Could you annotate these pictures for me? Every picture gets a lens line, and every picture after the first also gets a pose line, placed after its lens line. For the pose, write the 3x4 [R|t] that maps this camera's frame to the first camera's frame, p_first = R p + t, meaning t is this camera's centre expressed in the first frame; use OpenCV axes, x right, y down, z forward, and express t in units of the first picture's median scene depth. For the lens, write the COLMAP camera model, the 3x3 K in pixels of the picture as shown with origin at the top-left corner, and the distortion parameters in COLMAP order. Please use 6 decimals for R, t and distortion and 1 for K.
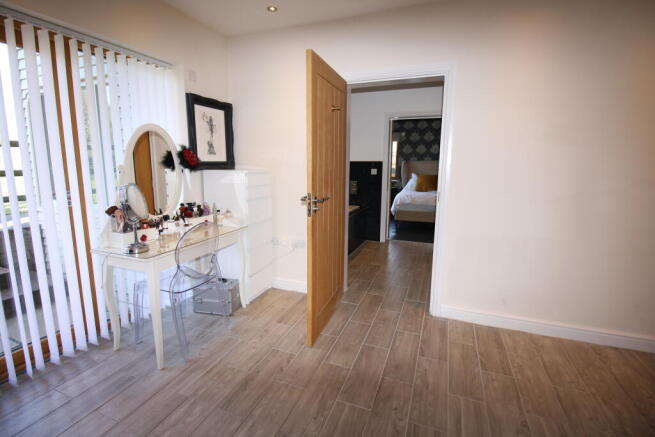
lens RADIAL K [[310.8, 0, 327.9], [0, 310.8, 211.5], [0, 0, 1]] dist [0.001726, -0.015509]
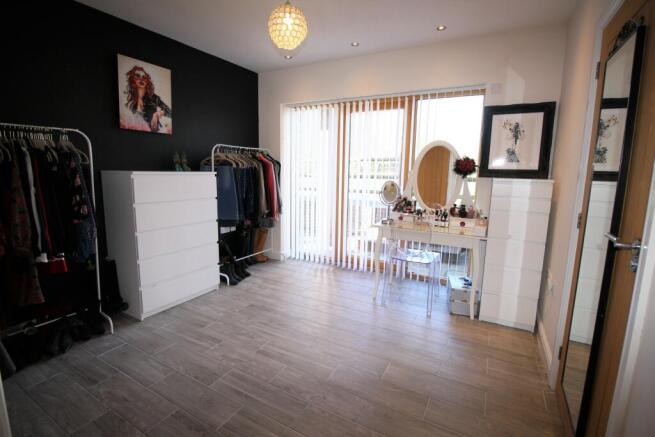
lens RADIAL K [[310.8, 0, 327.9], [0, 310.8, 211.5], [0, 0, 1]] dist [0.001726, -0.015509]
pose [[-0.122144, 0.133188, -0.983535, 0.673807], [-0.169326, 0.973631, 0.152875, -0.087344], [0.977962, 0.185210, -0.096371, 0.576742]]
